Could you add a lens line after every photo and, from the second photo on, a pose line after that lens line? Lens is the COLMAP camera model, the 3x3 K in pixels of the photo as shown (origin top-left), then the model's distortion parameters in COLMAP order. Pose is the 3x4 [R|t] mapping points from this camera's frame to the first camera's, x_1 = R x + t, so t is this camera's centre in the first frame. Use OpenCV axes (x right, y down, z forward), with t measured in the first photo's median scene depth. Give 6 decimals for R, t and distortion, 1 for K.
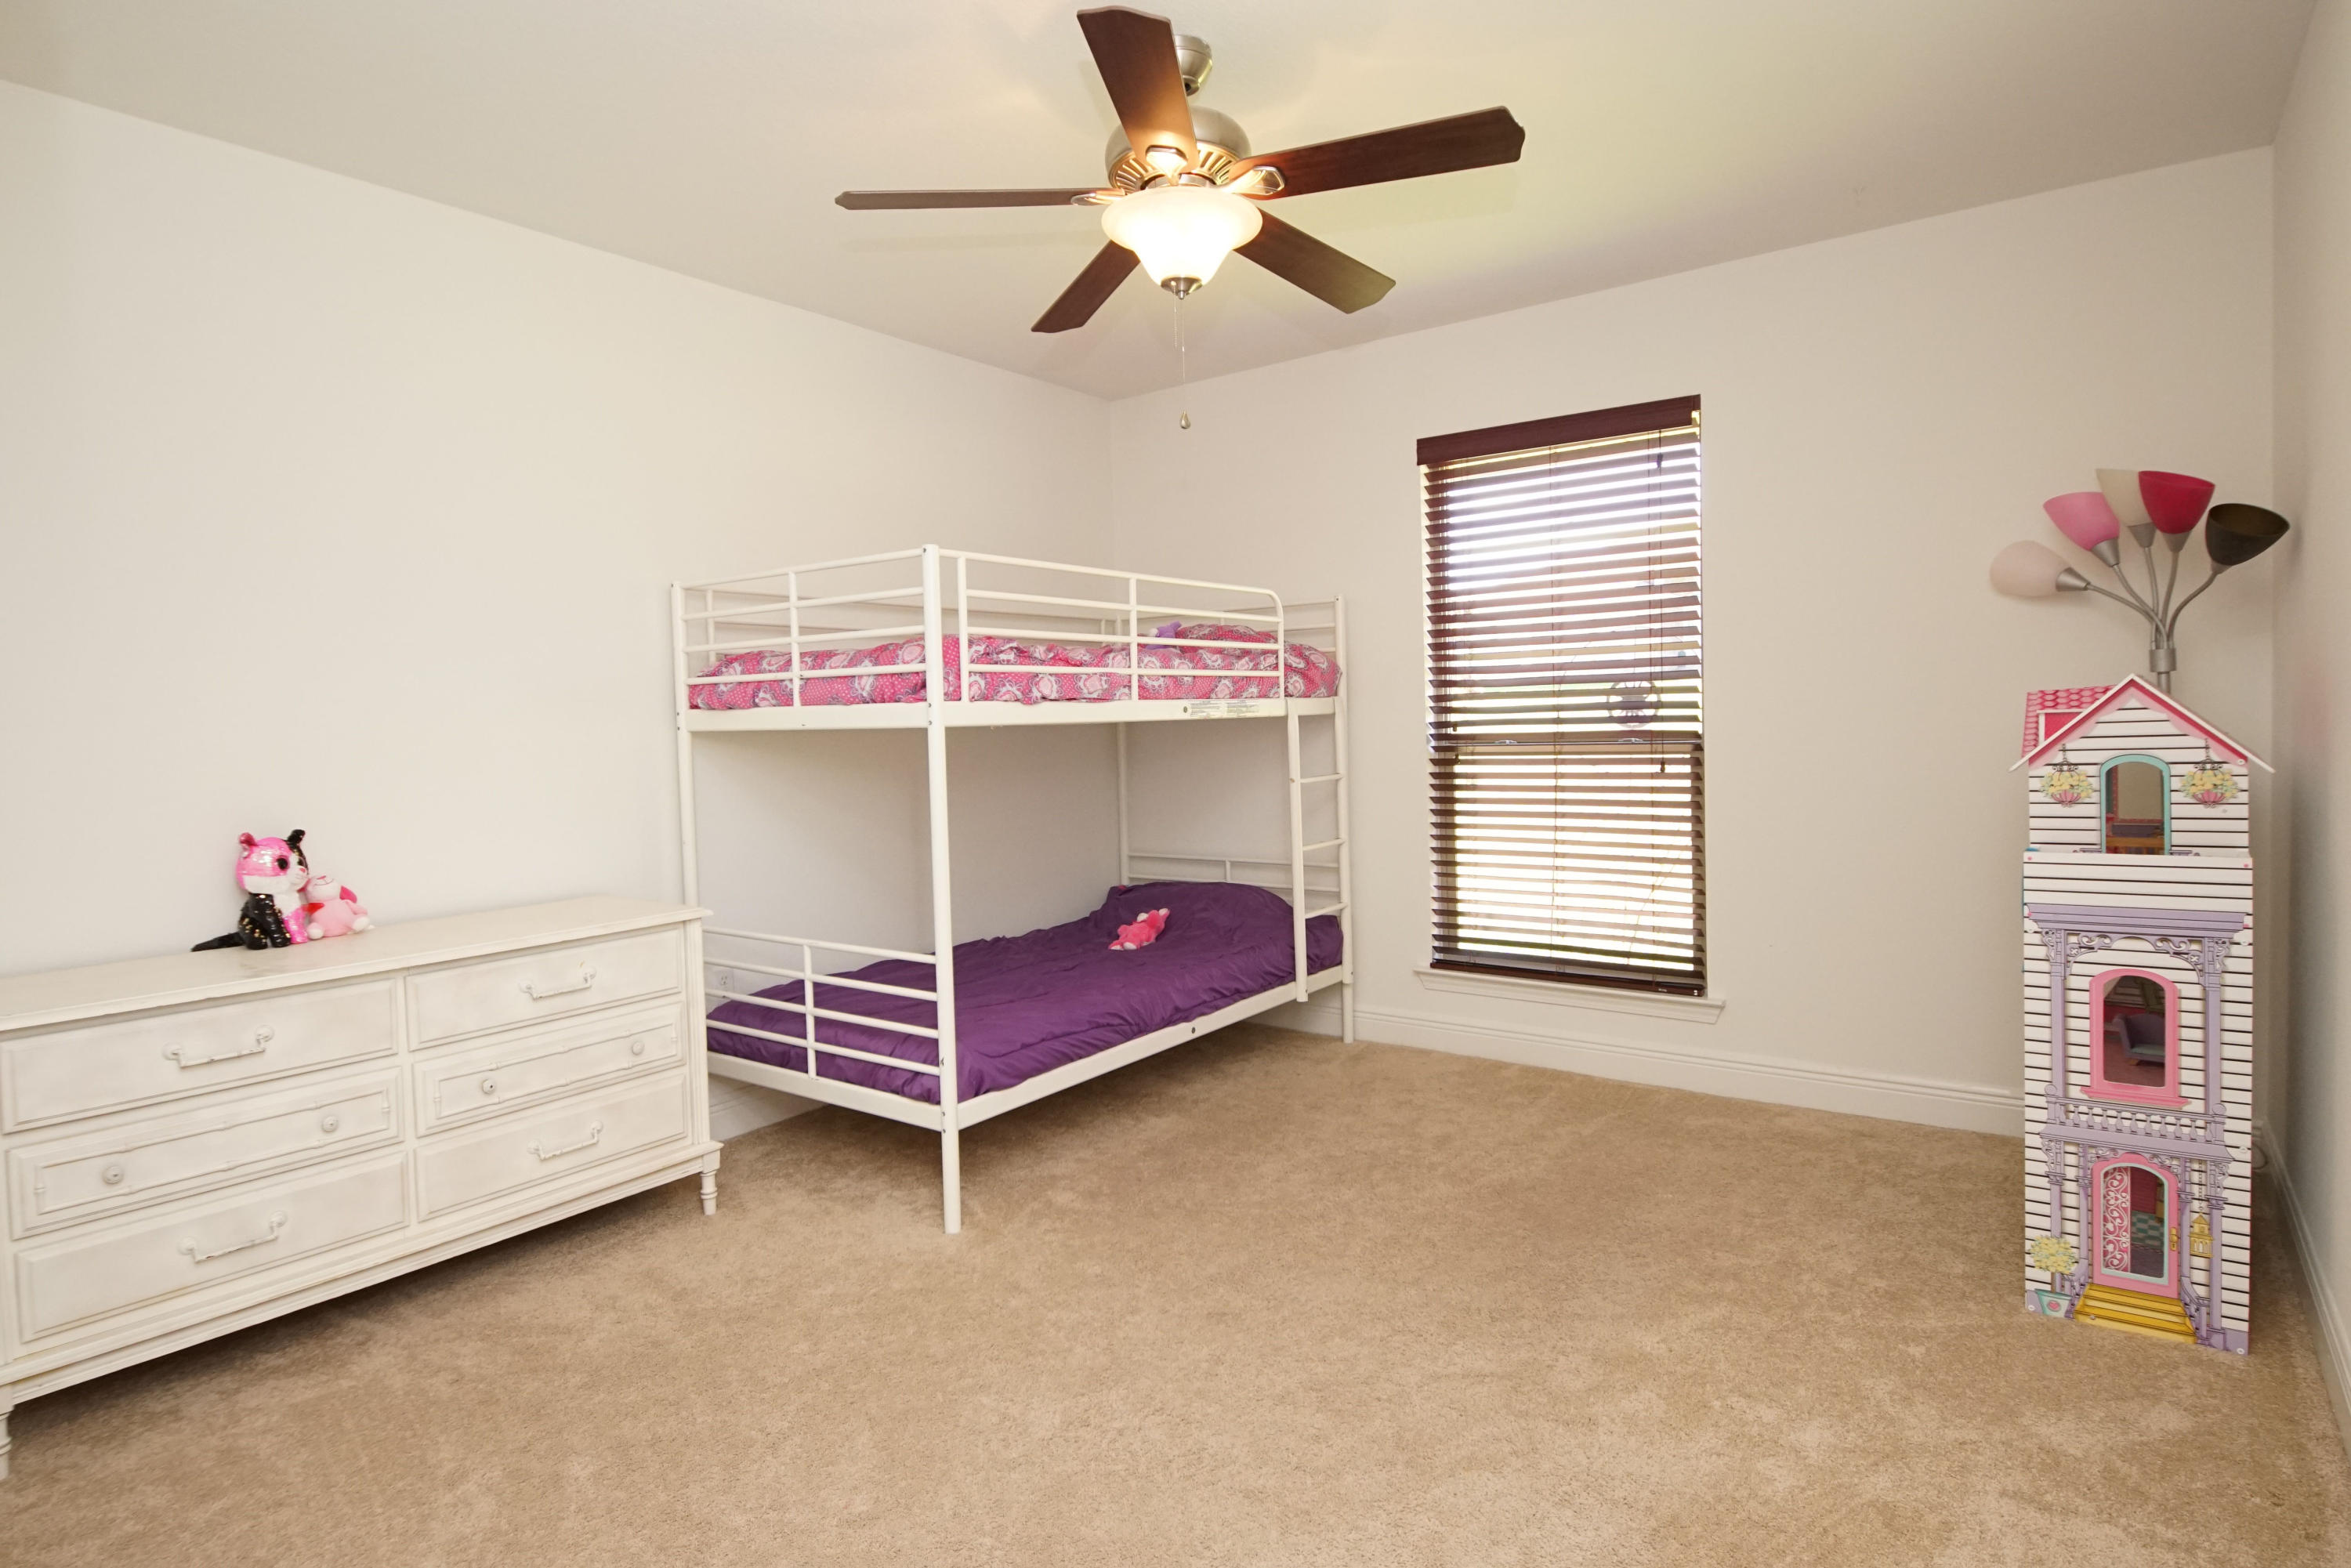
lens RADIAL K [[1269.0, 0, 1178.7], [0, 1269.0, 773.5], [0, 0, 1]] dist [0.023838, -0.024660]
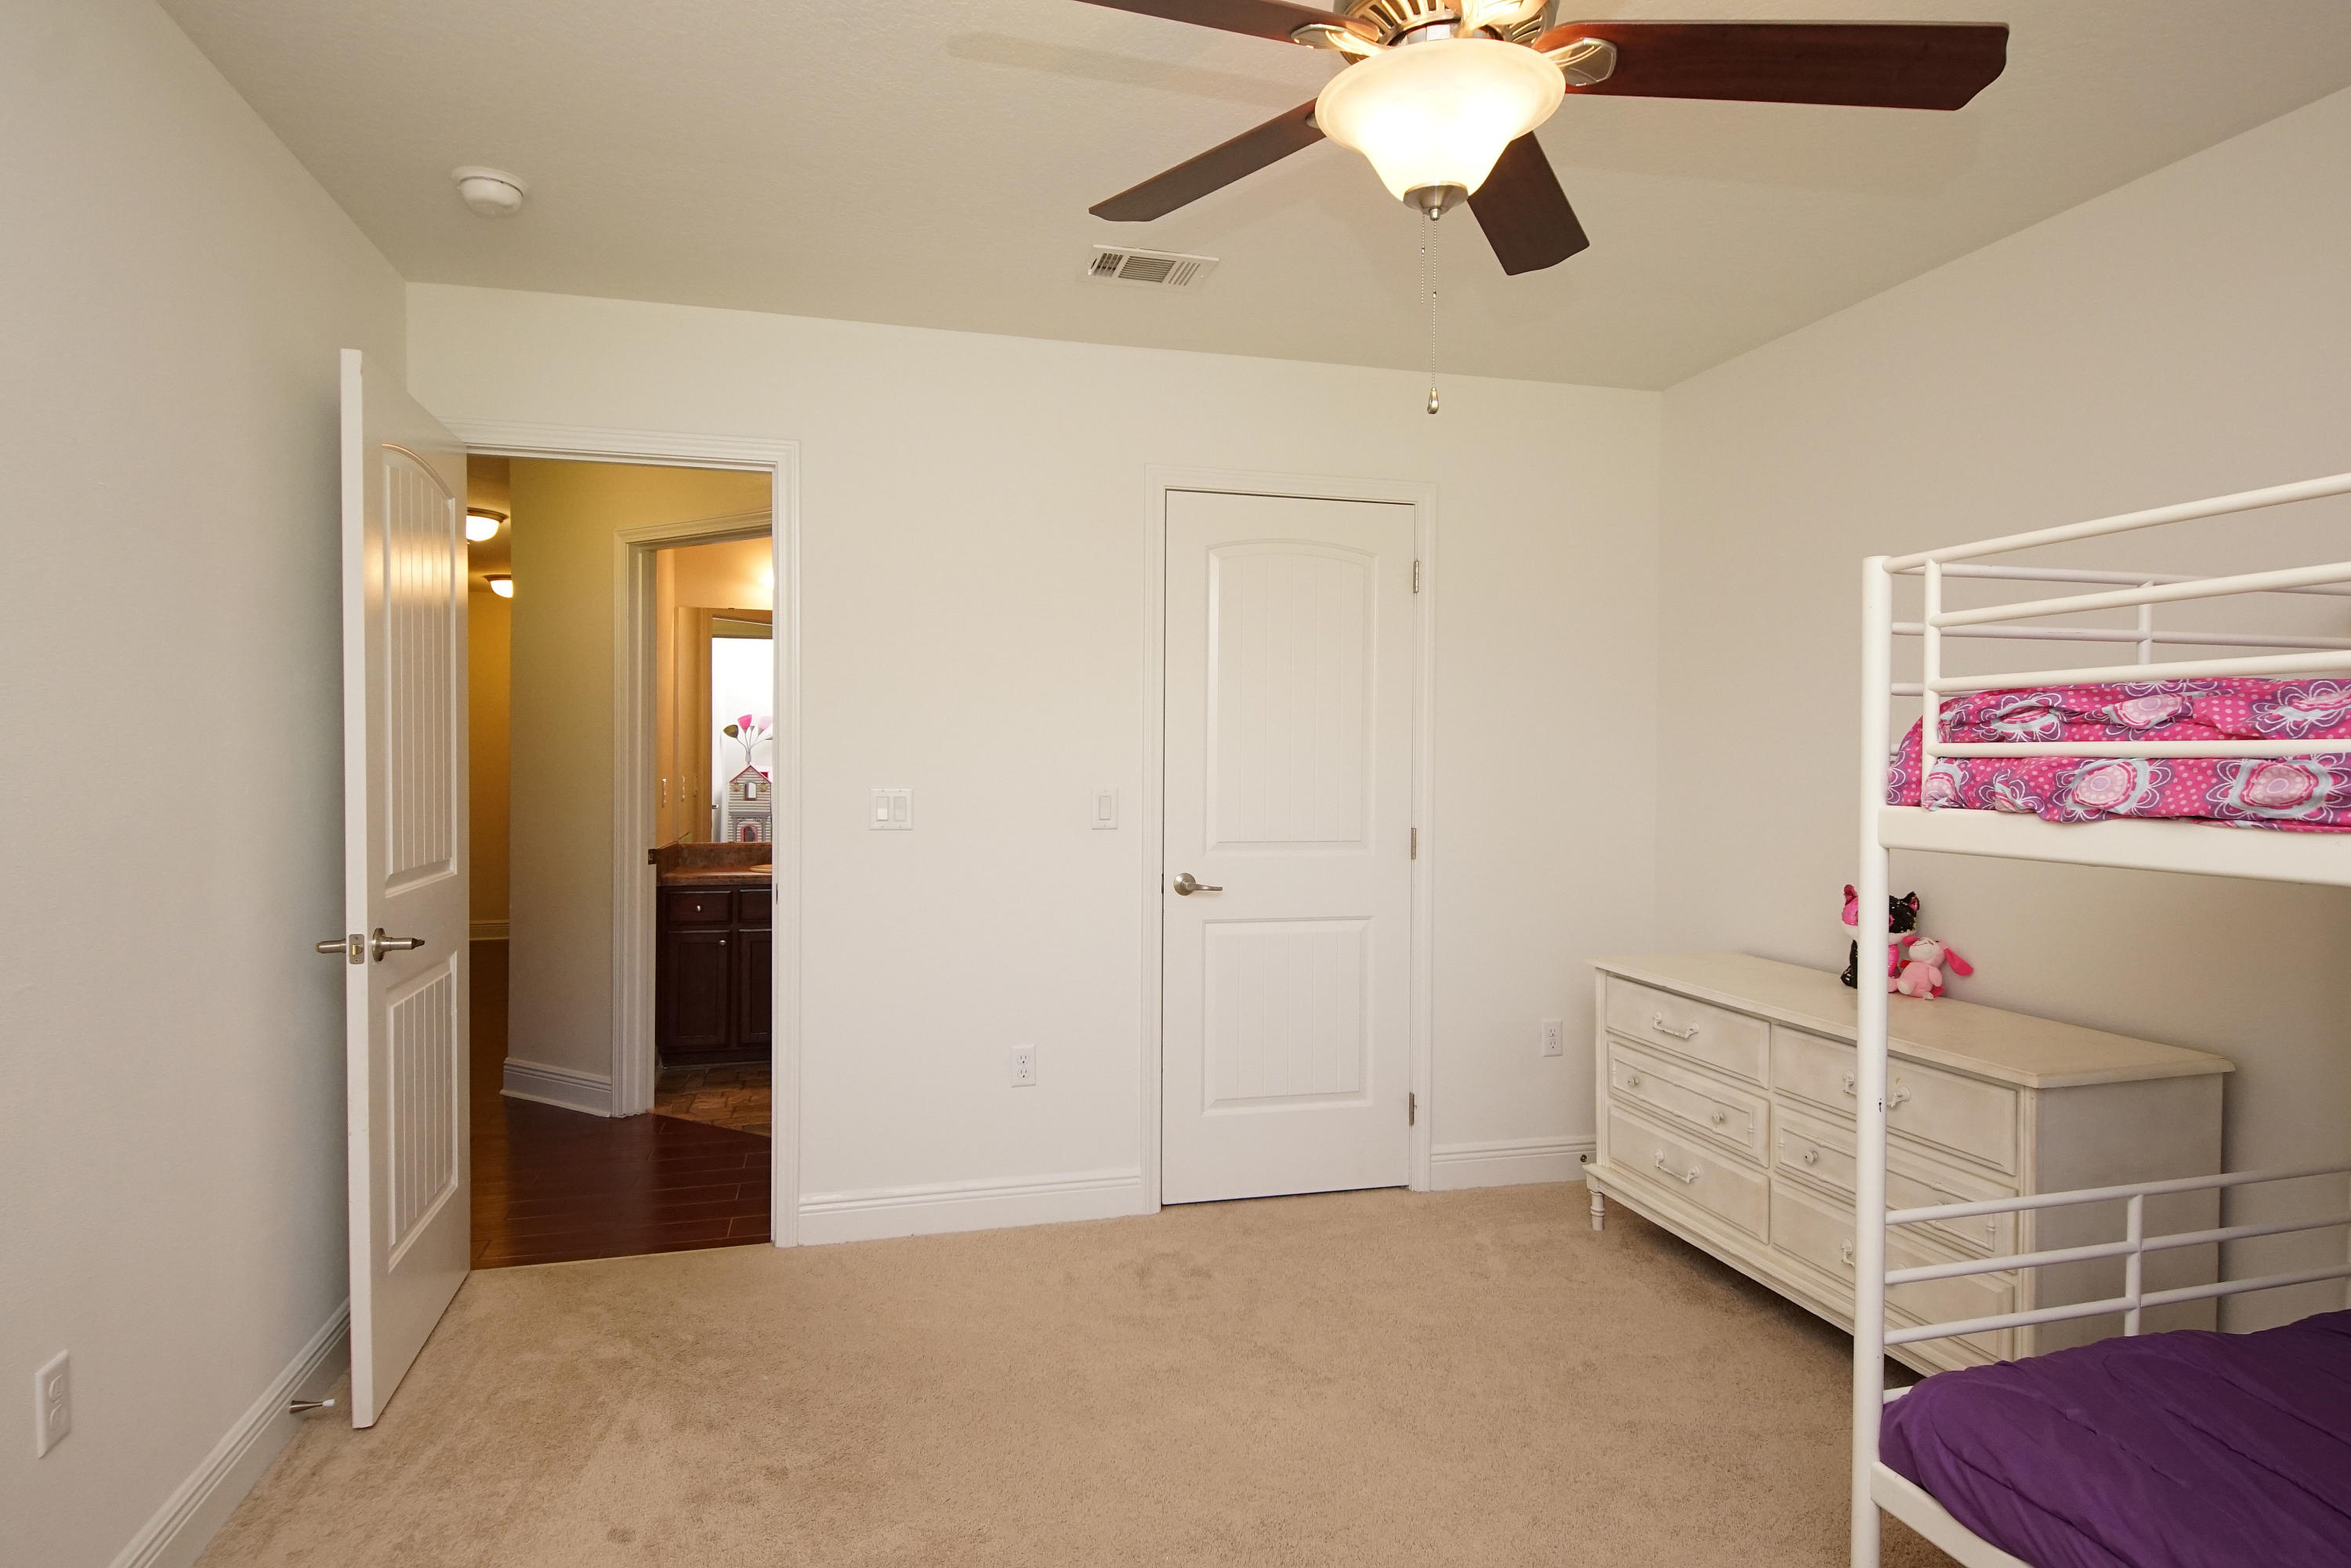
lens RADIAL K [[1269.0, 0, 1176.9], [0, 1269.0, 781.5], [0, 0, 1]] dist [0.023838, -0.024660]
pose [[-0.615248, 0.041195, -0.787256, 0.496718], [-0.024726, 0.997134, 0.071501, -0.100802], [0.787946, 0.063457, -0.612466, 1.076364]]
